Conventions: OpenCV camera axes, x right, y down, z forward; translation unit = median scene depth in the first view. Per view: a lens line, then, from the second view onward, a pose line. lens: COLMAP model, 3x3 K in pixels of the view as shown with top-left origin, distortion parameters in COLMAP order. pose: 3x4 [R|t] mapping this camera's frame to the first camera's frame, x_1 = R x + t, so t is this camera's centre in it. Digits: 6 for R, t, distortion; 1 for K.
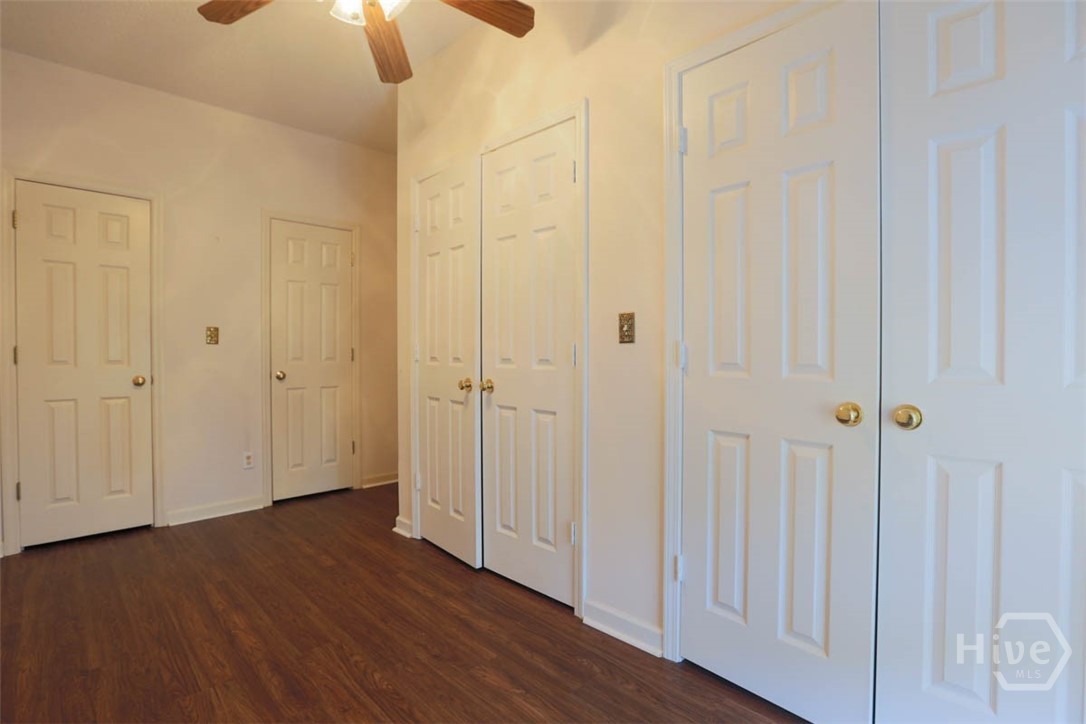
lens RADIAL K [[517.3, 0, 543.0], [0, 517.3, 362.0], [0, 0, 1]] dist [-0.047855, 0.012729]
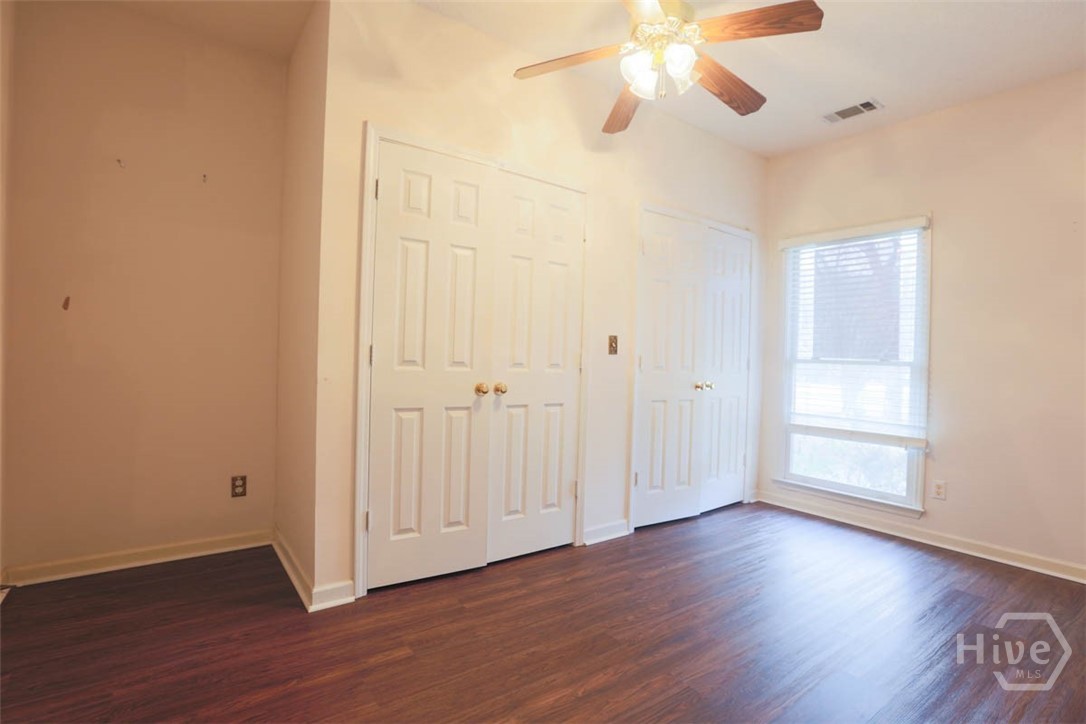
lens RADIAL K [[529.8, 0, 546.7], [0, 529.8, 360.3], [0, 0, 1]] dist [-0.057618, 0.024197]
pose [[0.148374, -0.003582, 0.988925, -1.356977], [-0.011928, 0.999914, 0.005411, -0.021886], [-0.988859, -0.012599, 0.148319, 0.860631]]
